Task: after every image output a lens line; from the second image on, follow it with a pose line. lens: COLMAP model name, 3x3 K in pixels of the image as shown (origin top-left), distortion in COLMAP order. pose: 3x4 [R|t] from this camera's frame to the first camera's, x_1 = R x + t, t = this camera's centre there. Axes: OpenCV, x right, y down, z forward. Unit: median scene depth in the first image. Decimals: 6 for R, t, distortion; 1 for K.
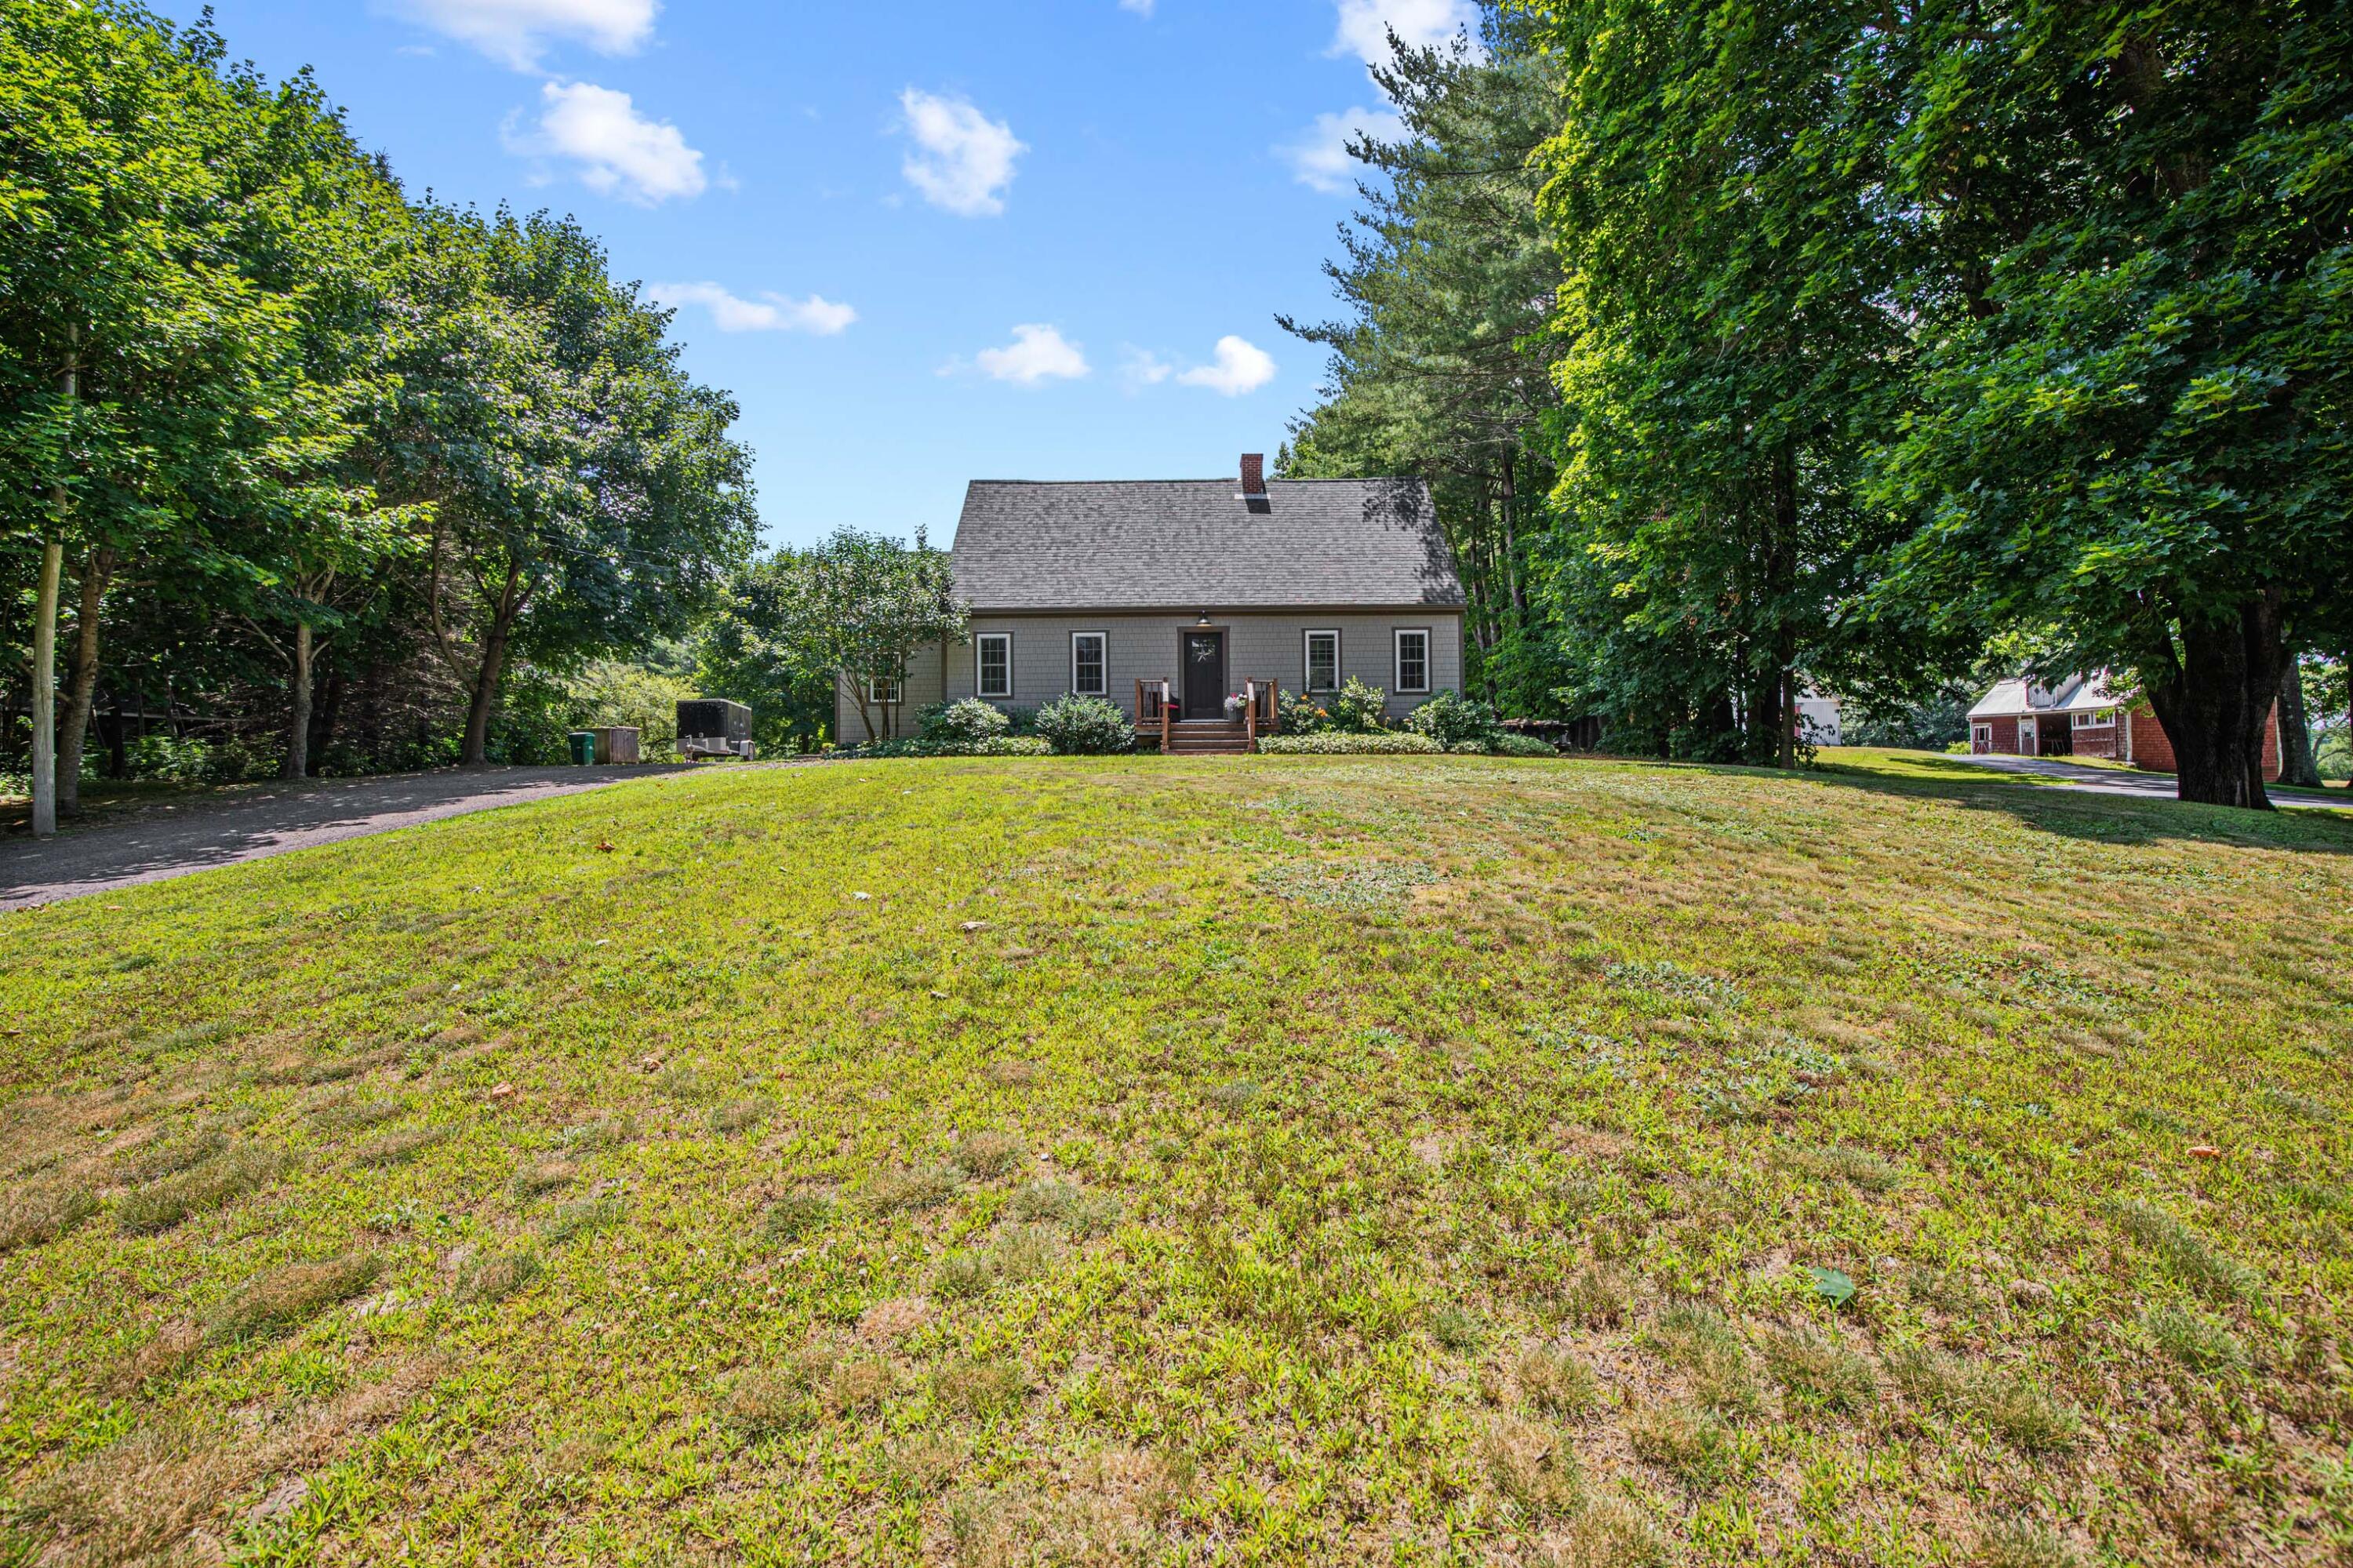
lens RADIAL K [[1094.5, 0, 1176.5], [0, 1094.5, 784.0], [0, 0, 1]] dist [0.000191, -0.000033]
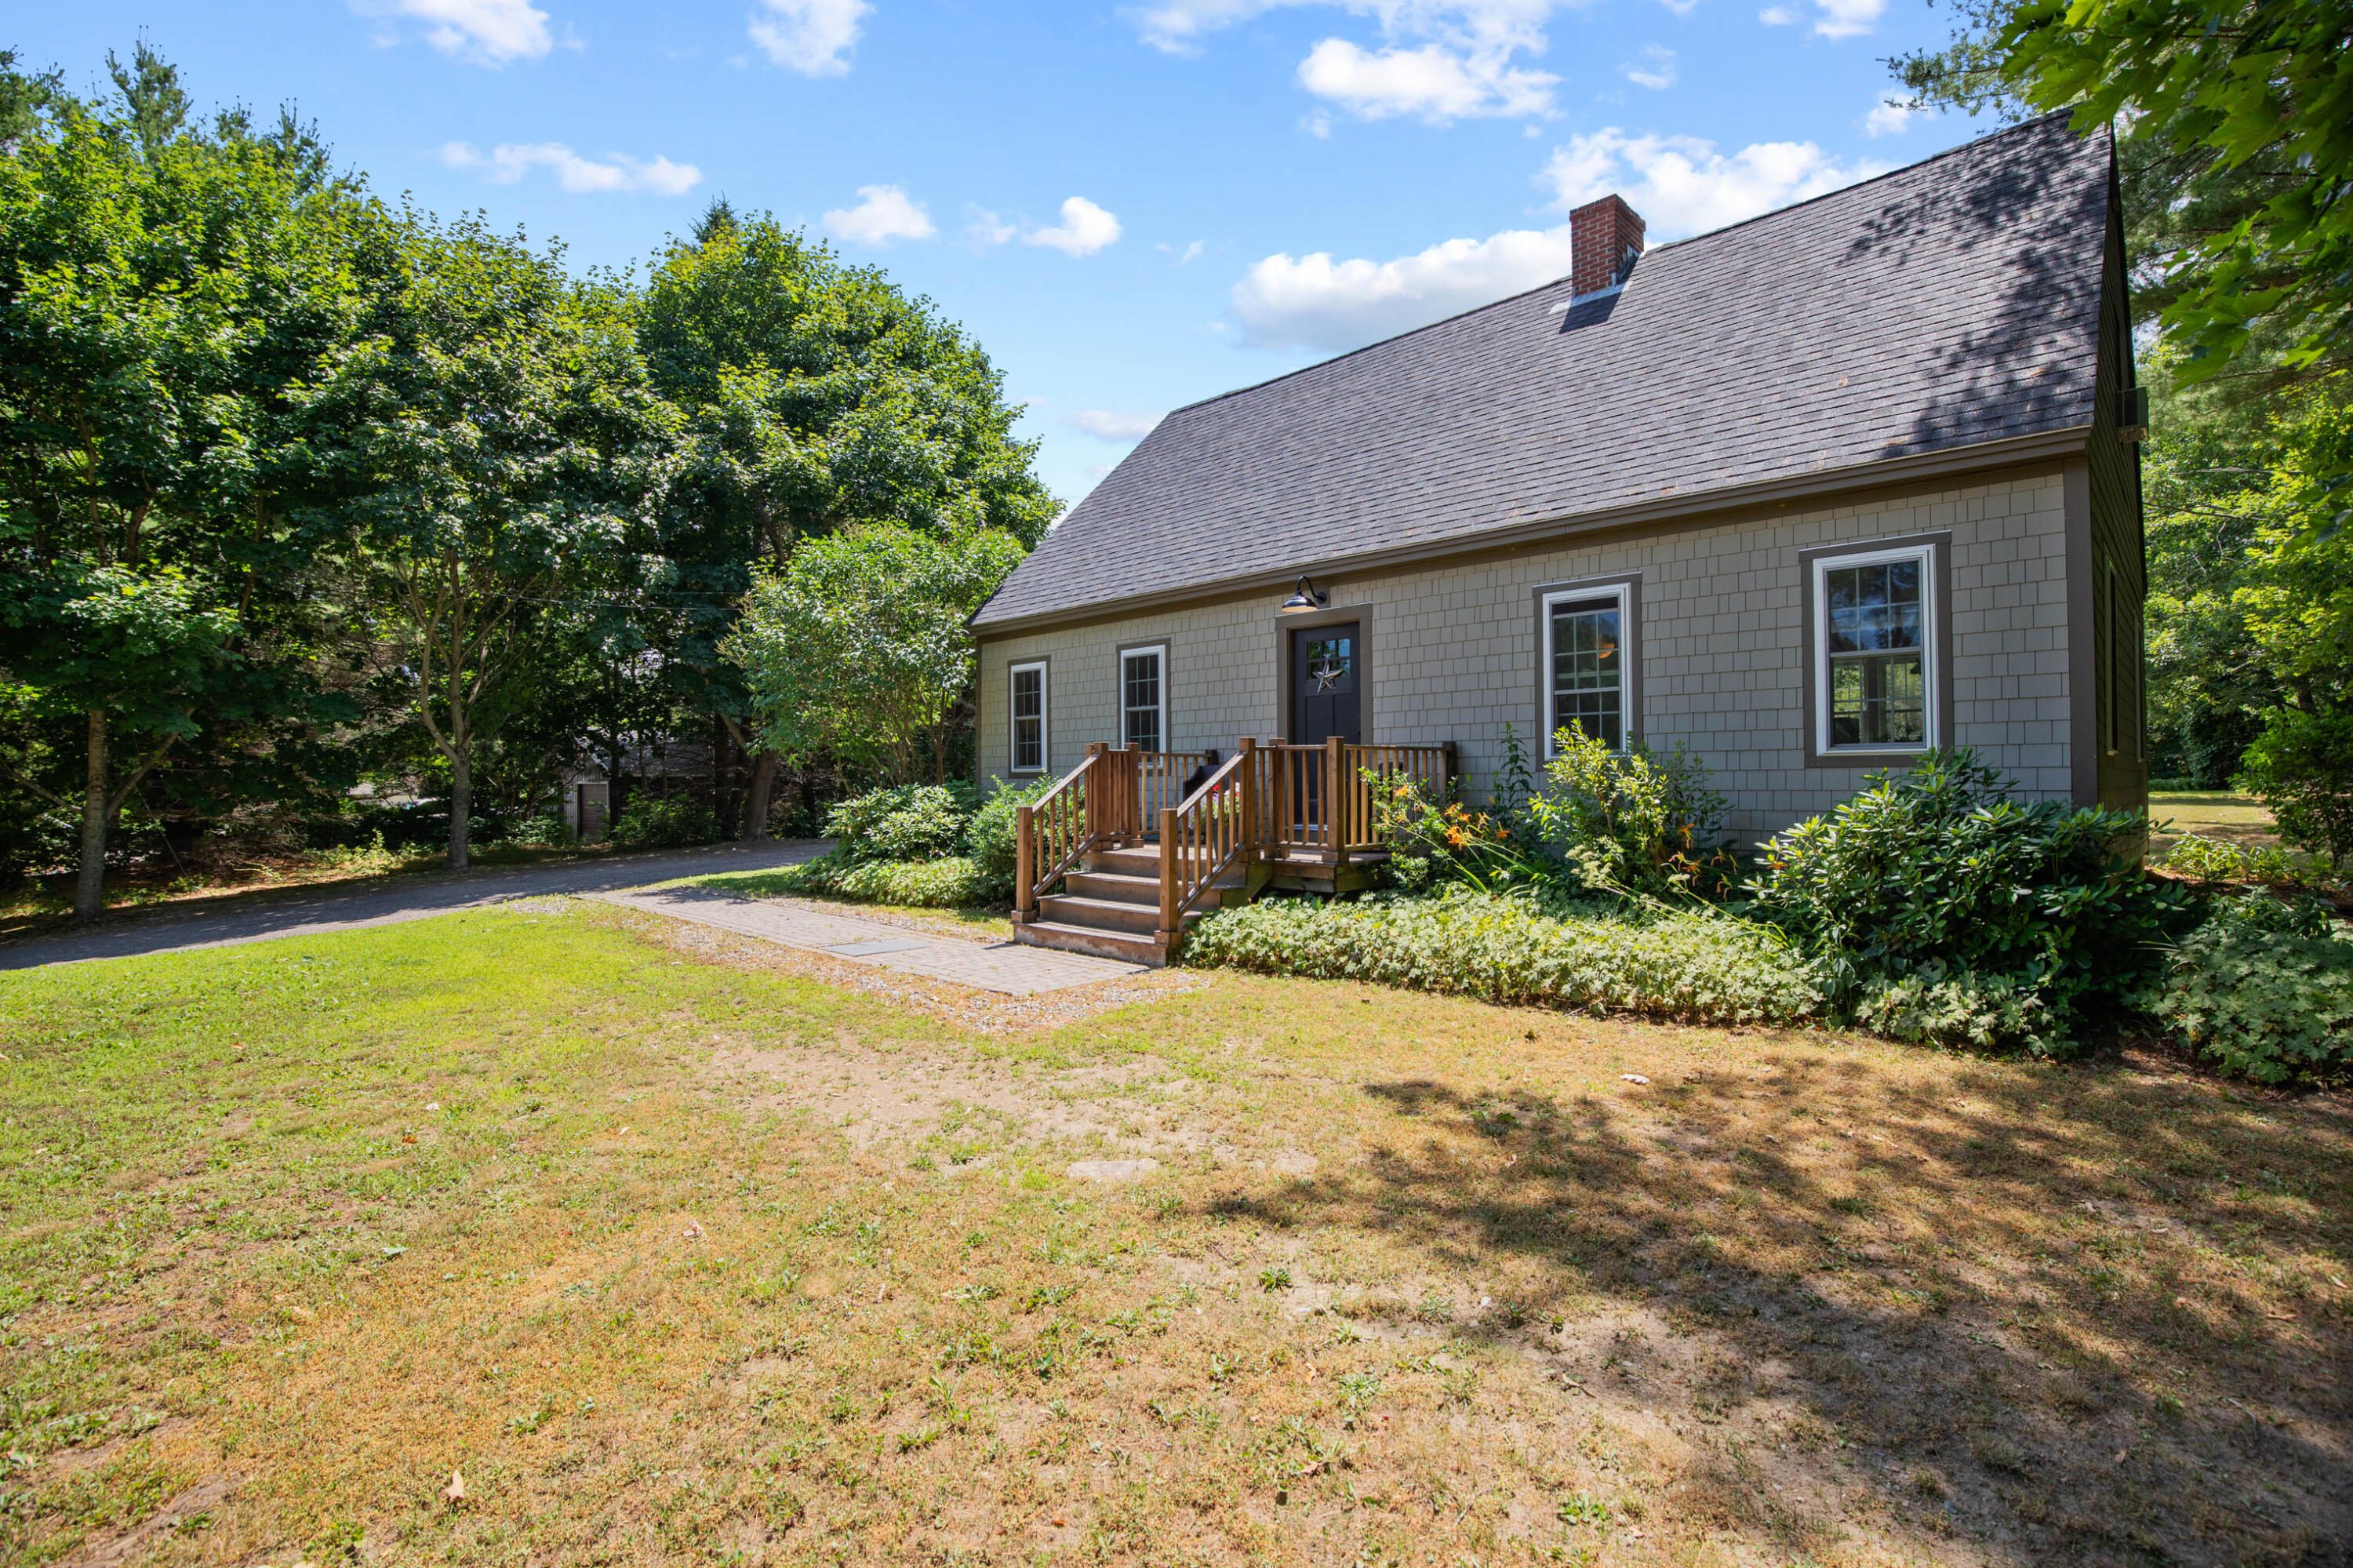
lens RADIAL K [[1094.5, 0, 1176.5], [0, 1094.5, 784.0], [0, 0, 1]] dist [0.000191, -0.000033]
pose [[0.695556, 0.009933, -0.718403, 0.301252], [0.013328, 0.999554, 0.026724, -0.087578], [0.718348, -0.028163, 0.695114, 0.653199]]
